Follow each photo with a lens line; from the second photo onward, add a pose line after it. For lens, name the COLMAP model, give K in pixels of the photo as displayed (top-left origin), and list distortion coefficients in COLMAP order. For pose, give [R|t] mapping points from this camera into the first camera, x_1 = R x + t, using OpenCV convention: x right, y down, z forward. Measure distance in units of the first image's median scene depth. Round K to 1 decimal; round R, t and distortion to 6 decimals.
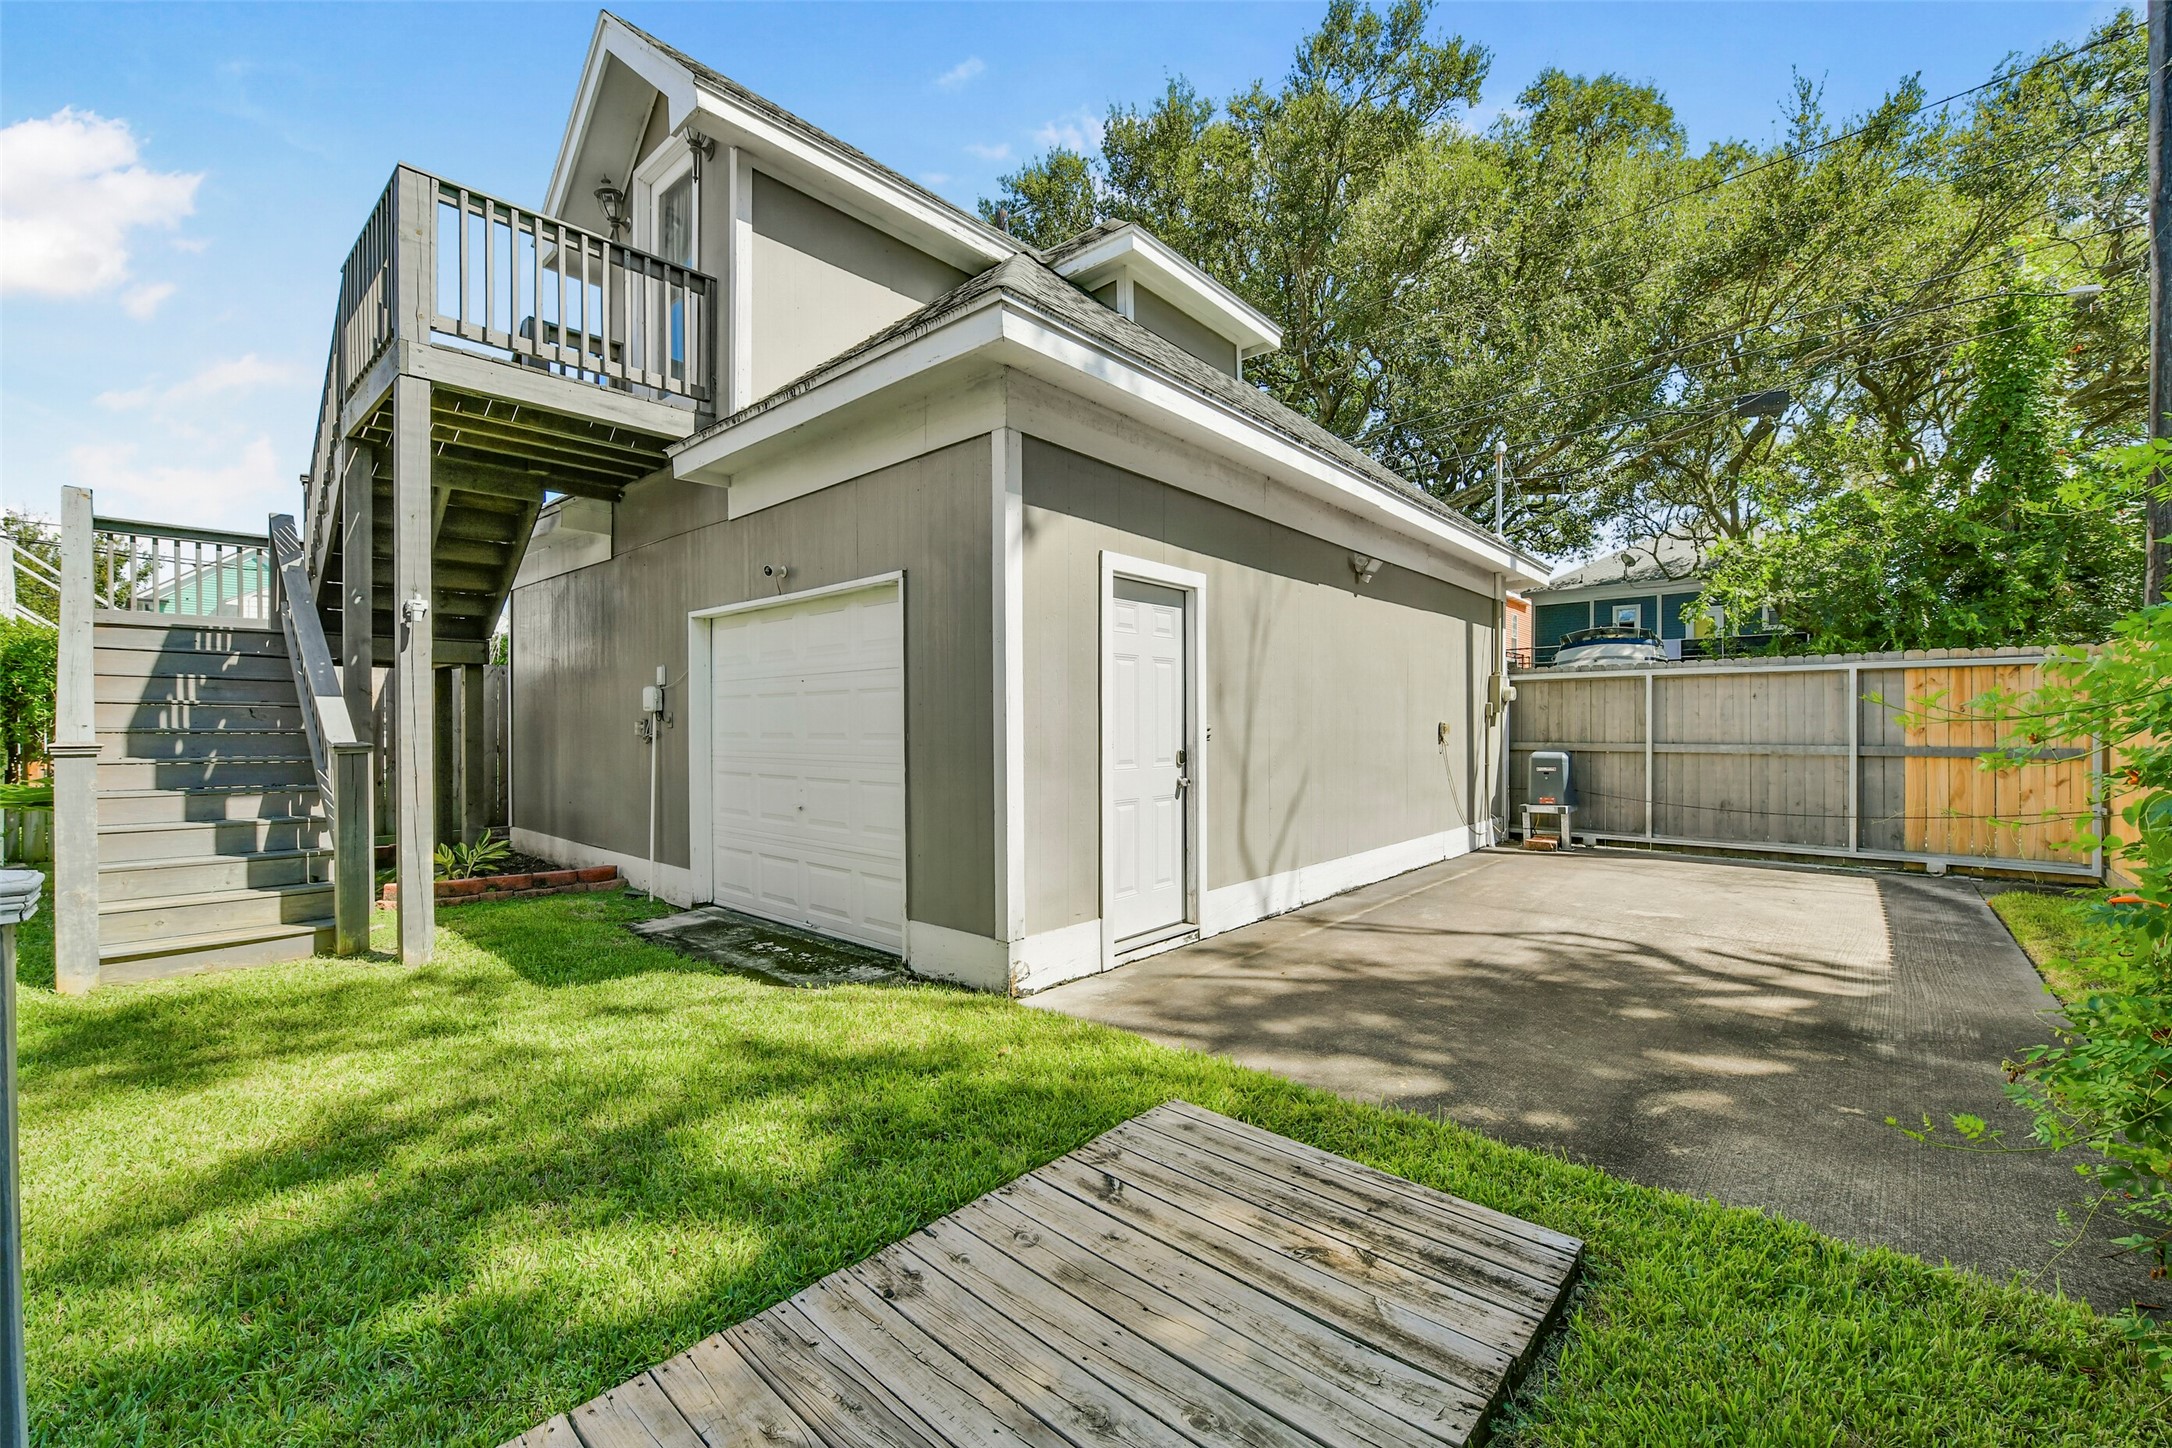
lens RADIAL K [[875.4, 0, 1086.0], [0, 875.4, 724.0], [0, 0, 1]] dist [-0.000888, 0.000085]
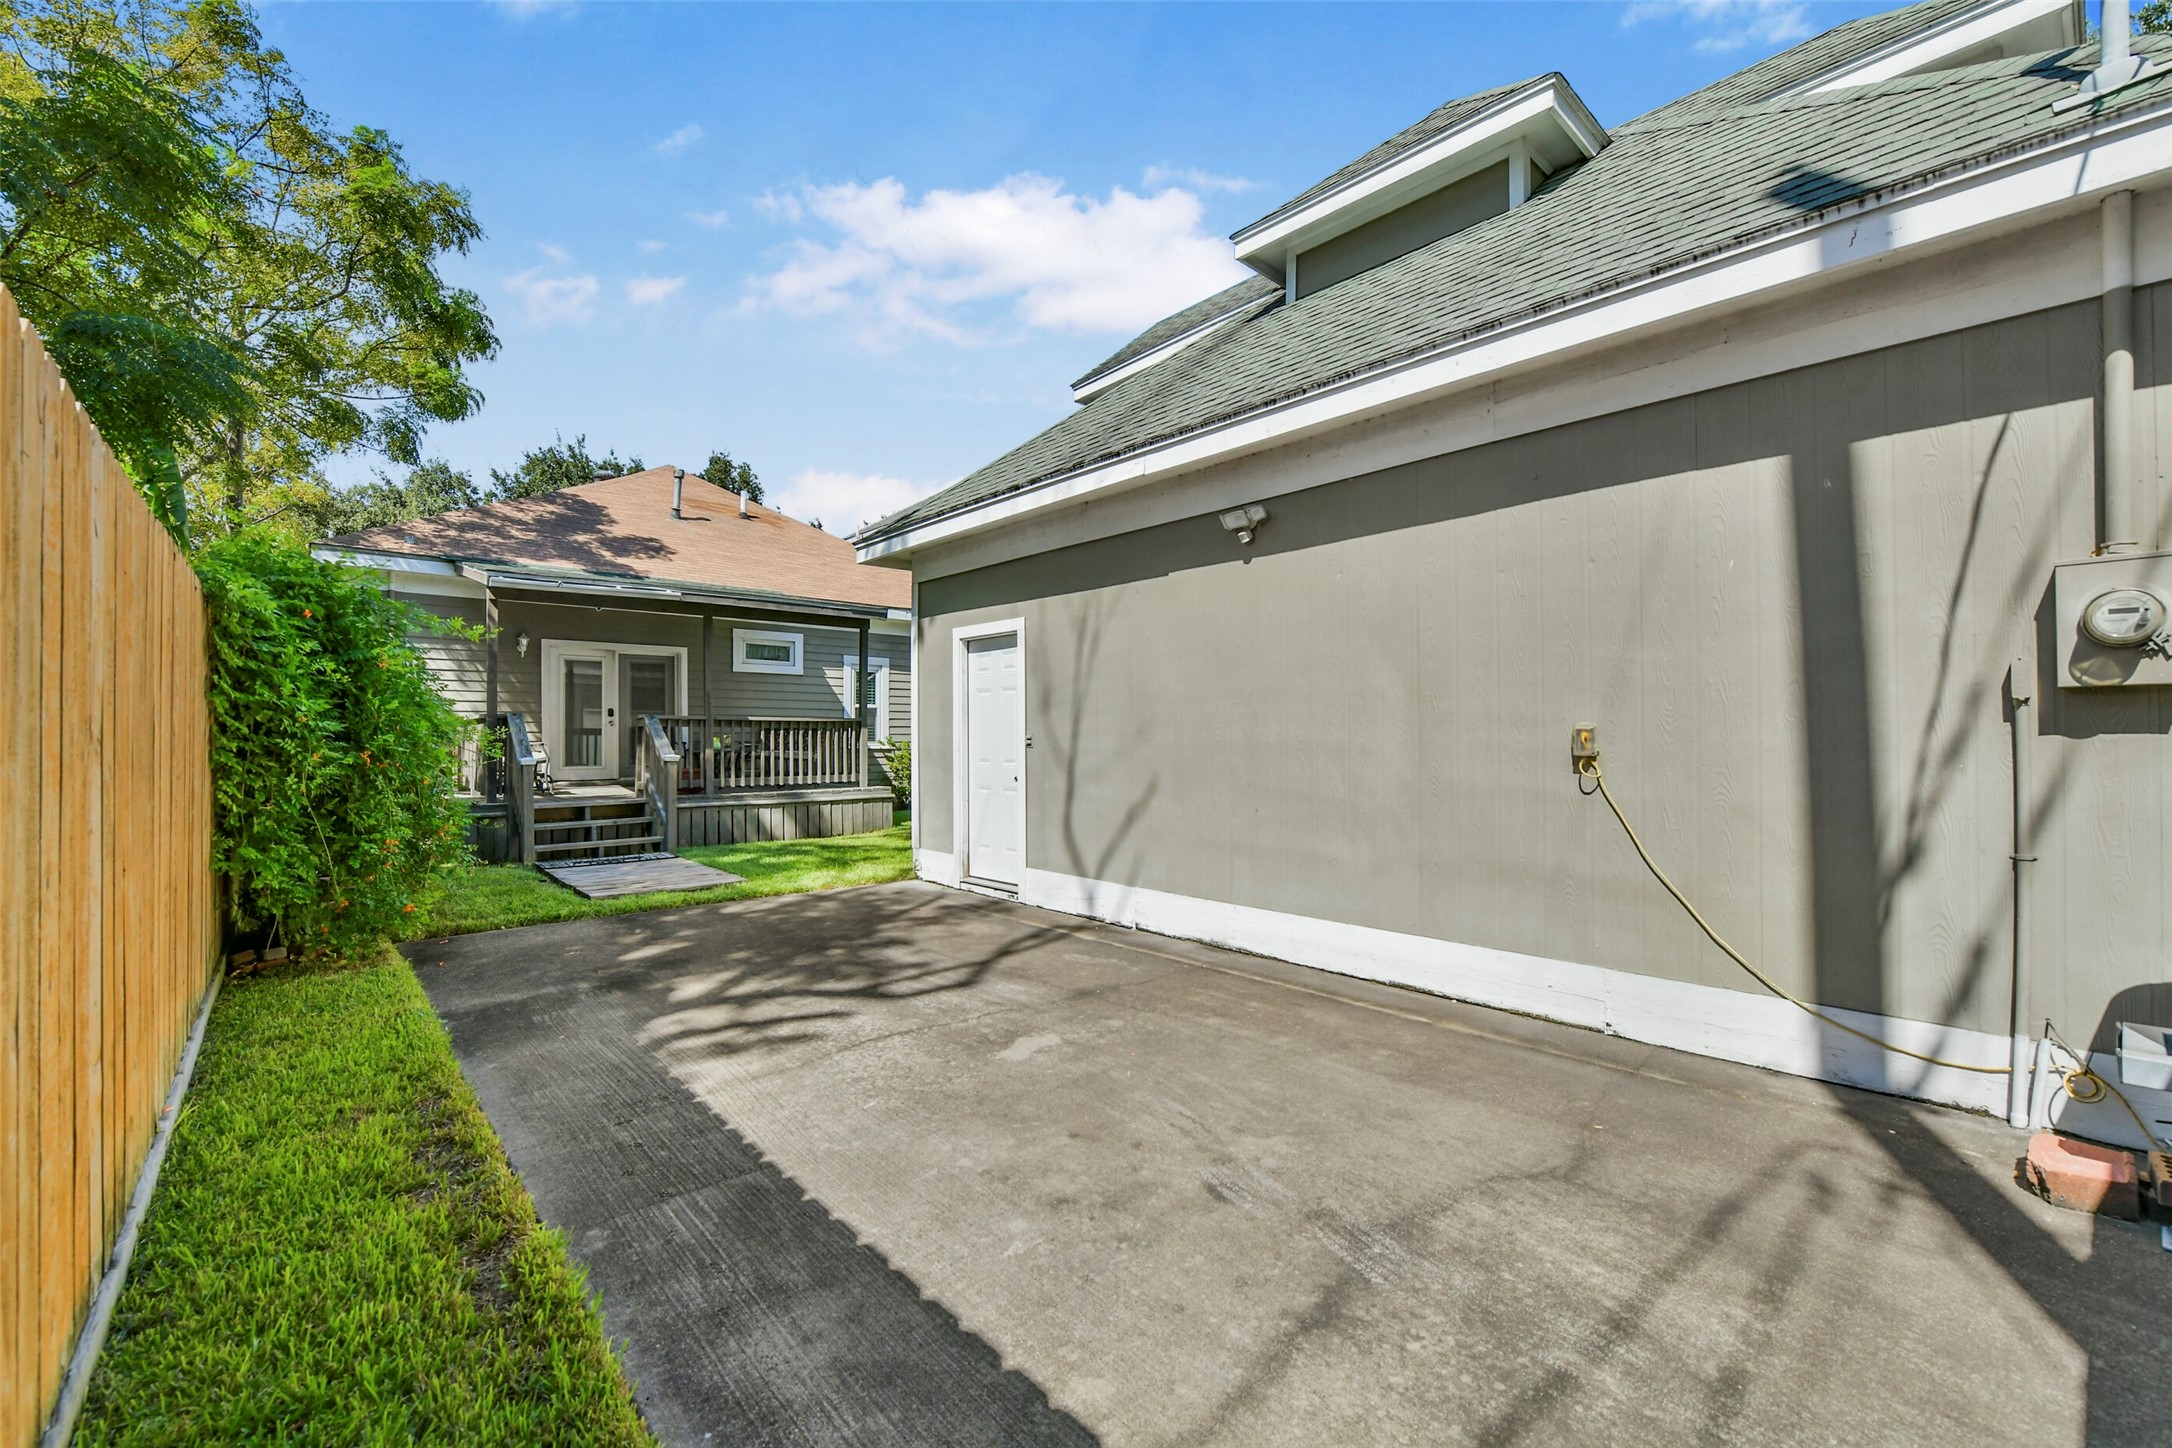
lens RADIAL K [[887.3, 0, 1105.1], [0, 887.3, 728.6], [0, 0, 1]] dist [-0.006198, -0.000317]
pose [[-0.106409, -0.009407, -0.994278, 1.331063], [0.004700, 0.999939, -0.009963, 0.005292], [0.994311, -0.005733, -0.106358, 1.183554]]
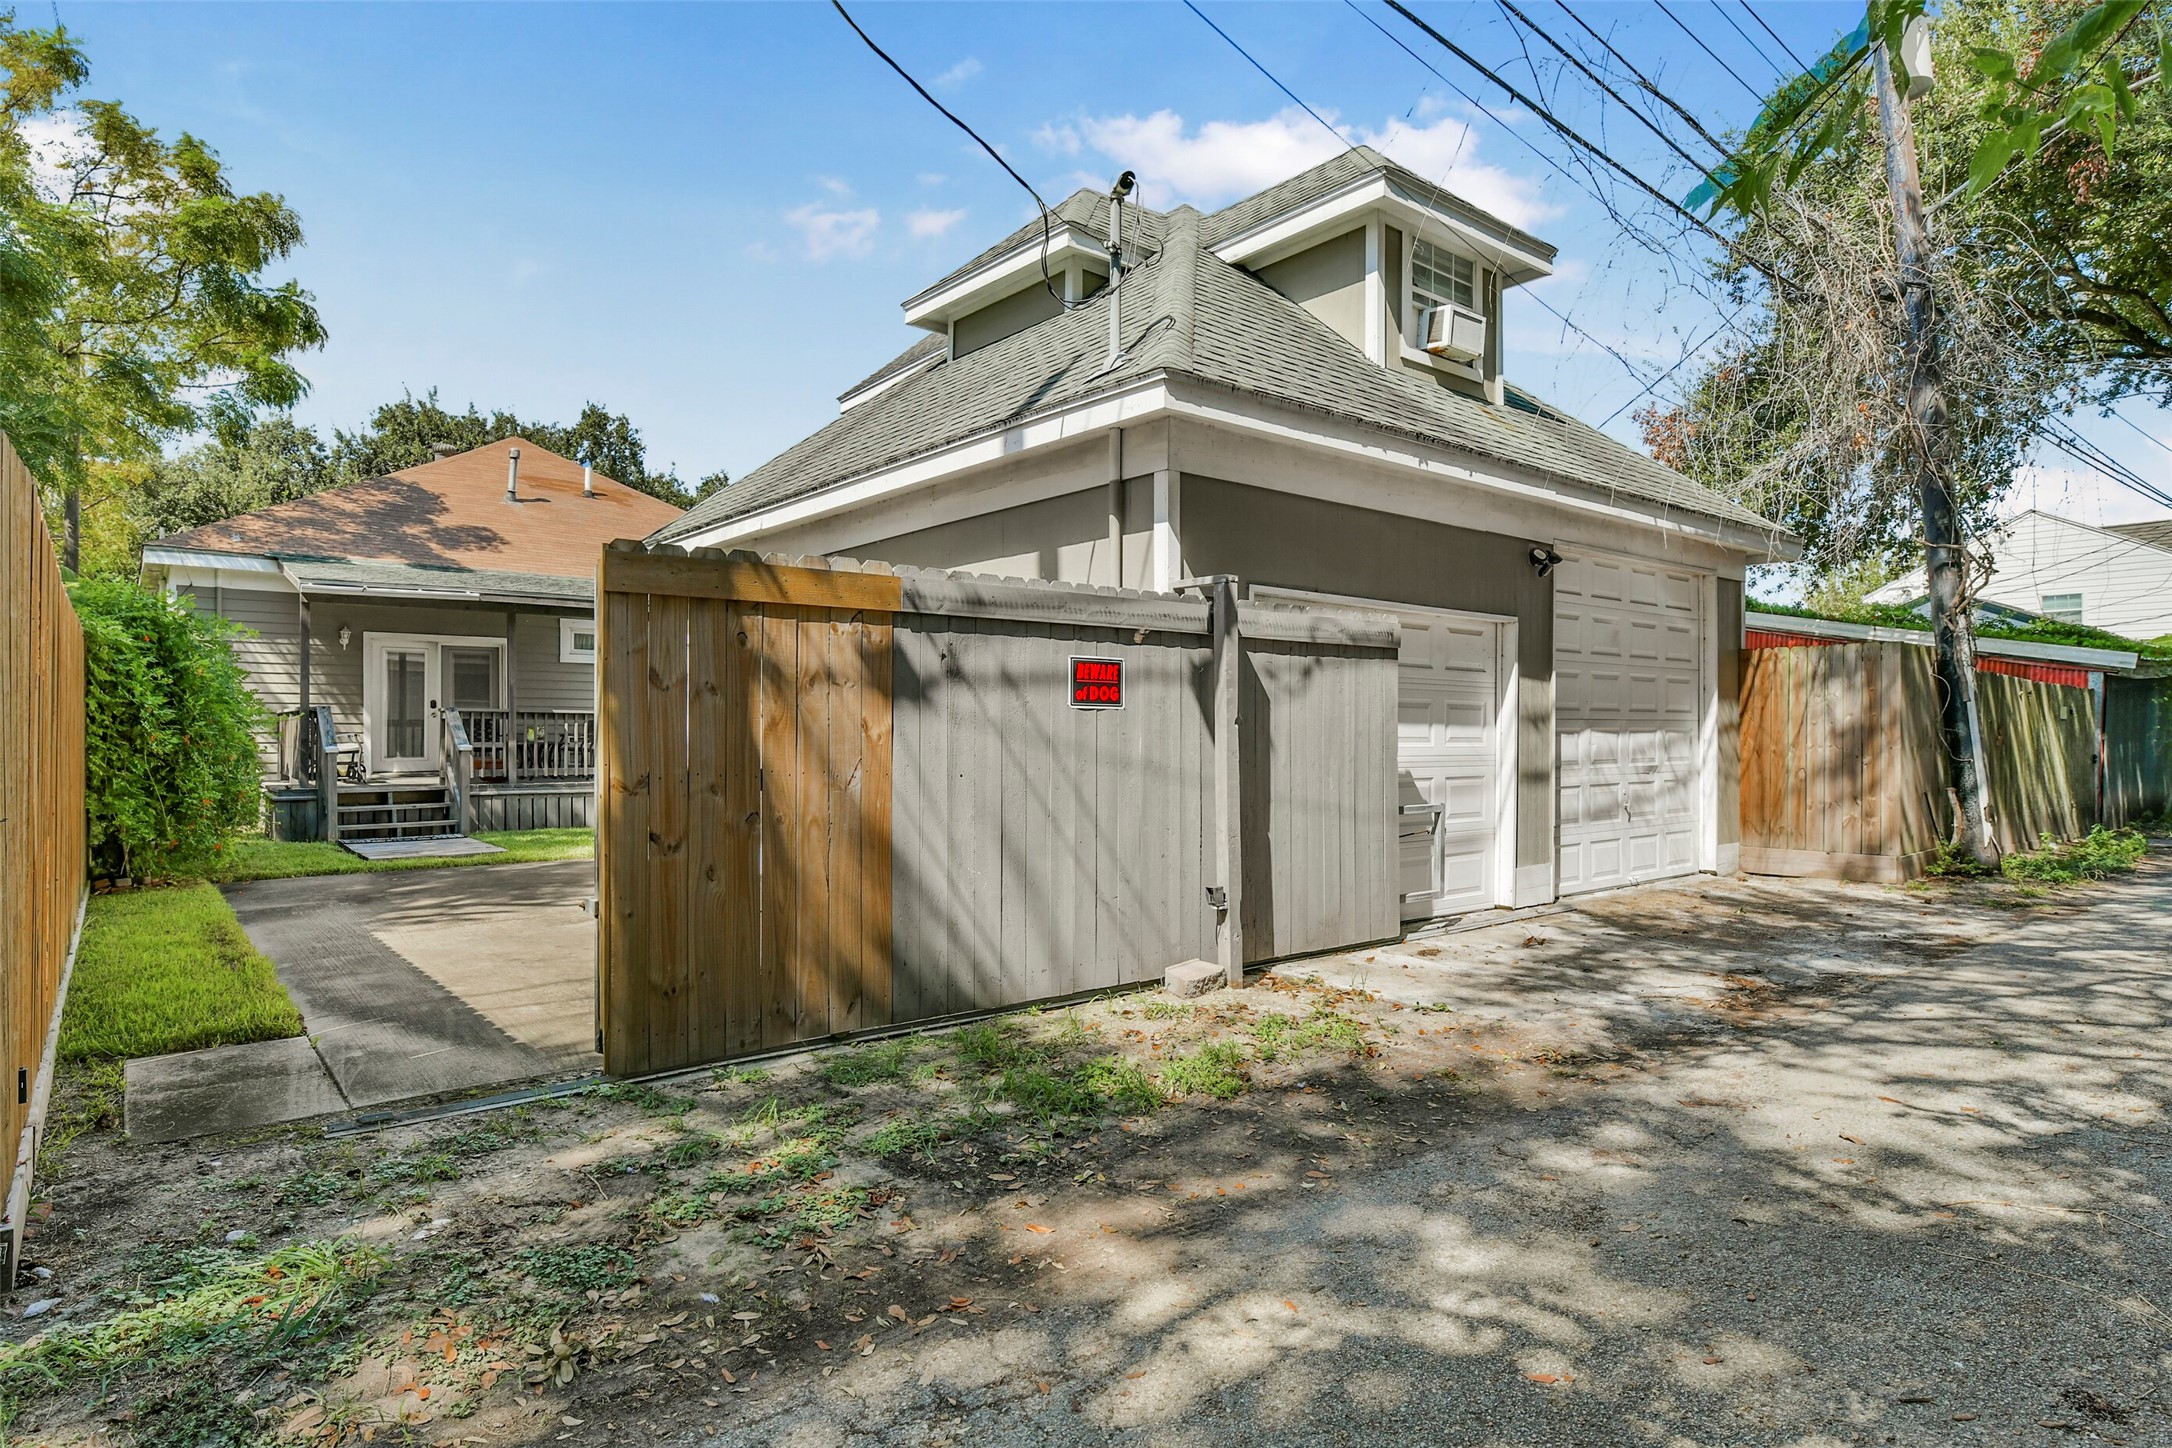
lens RADIAL K [[1154.4, 0, 1086.0], [0, 1154.4, 724.0], [0, 0, 1]] dist [0.000227, 0.000044]
pose [[-0.149774, -0.008303, -0.988685, 1.940896], [0.001257, 0.999962, -0.008588, 0.013600], [0.988719, -0.002529, -0.149758, 1.839834]]
